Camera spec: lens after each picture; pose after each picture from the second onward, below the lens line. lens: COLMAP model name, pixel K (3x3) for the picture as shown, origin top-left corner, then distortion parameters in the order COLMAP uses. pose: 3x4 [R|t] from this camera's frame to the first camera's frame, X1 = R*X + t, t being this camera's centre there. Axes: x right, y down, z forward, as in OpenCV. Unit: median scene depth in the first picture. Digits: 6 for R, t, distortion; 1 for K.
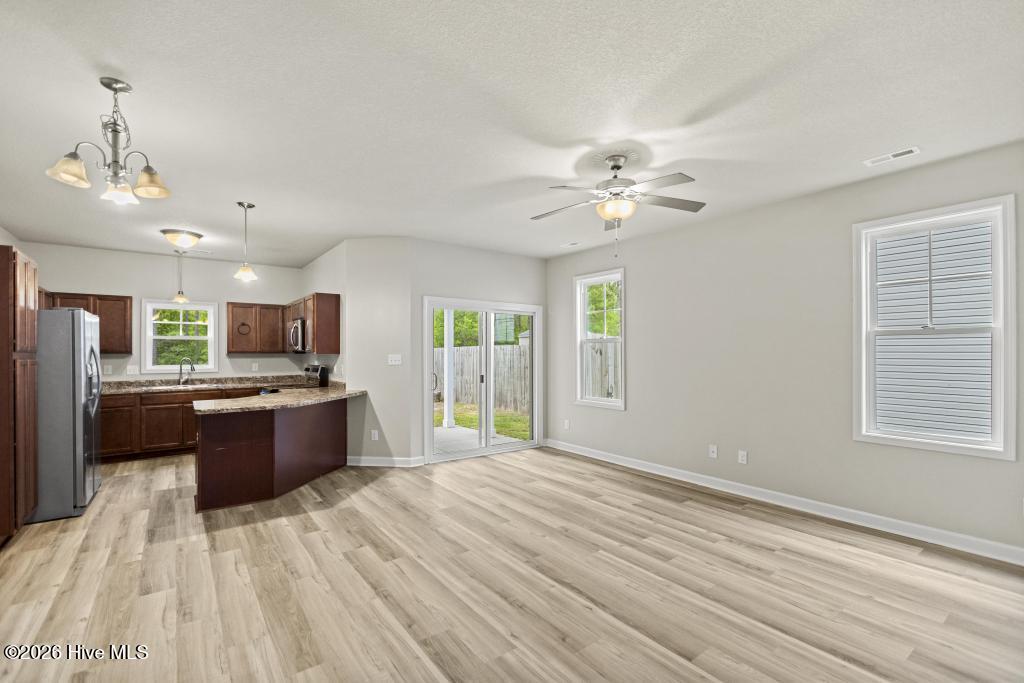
lens RADIAL K [[452.4, 0, 516.5], [0, 452.4, 349.7], [0, 0, 1]] dist [0.000602, -0.000361]
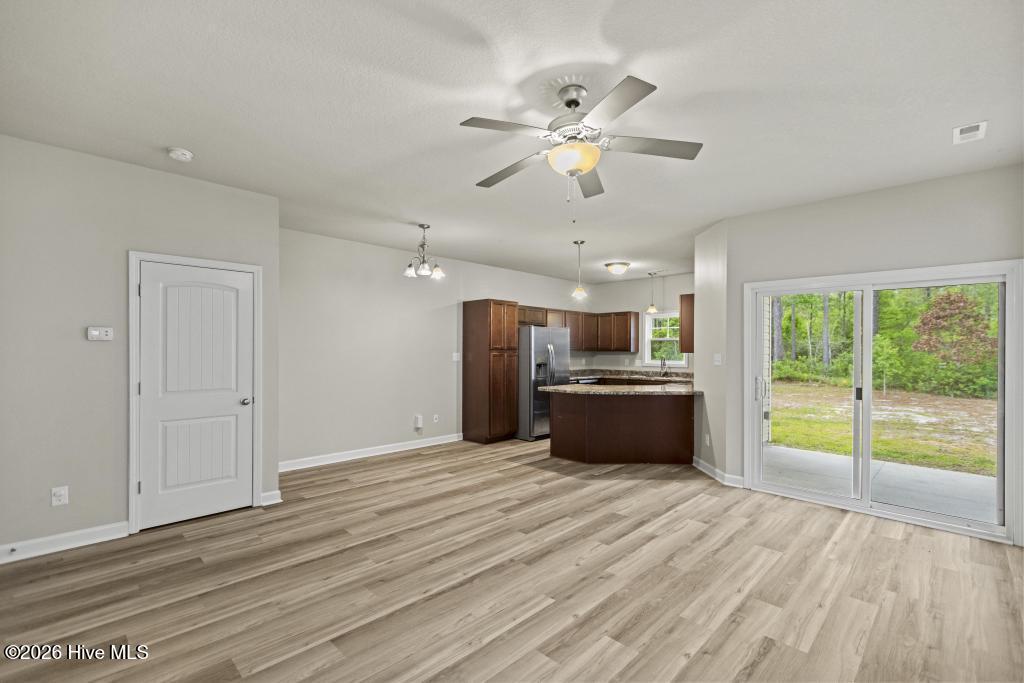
lens RADIAL K [[456.5, 0, 516.7], [0, 456.5, 345.2], [0, 0, 1]] dist [0.004130, -0.000710]
pose [[0.151404, -0.007527, -0.988443, 0.815494], [-0.000956, 0.999969, -0.007762, 0.001478], [0.988471, 0.002120, 0.151393, 0.681092]]
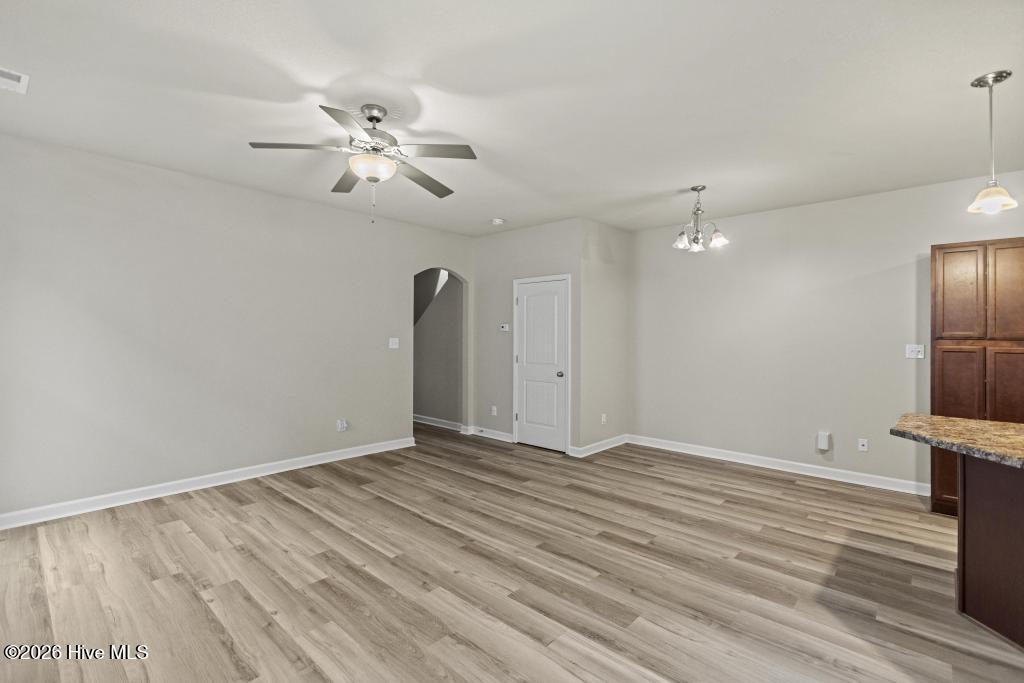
lens RADIAL K [[463.7, 0, 512.8], [0, 463.7, 330.6], [0, 0, 1]] dist [0.000204, 0.000166]
pose [[-0.983039, -0.008194, -0.183212, 0.103008], [-0.005757, 0.999888, -0.013827, 0.005886], [0.183305, -0.012538, -0.982976, 1.634040]]
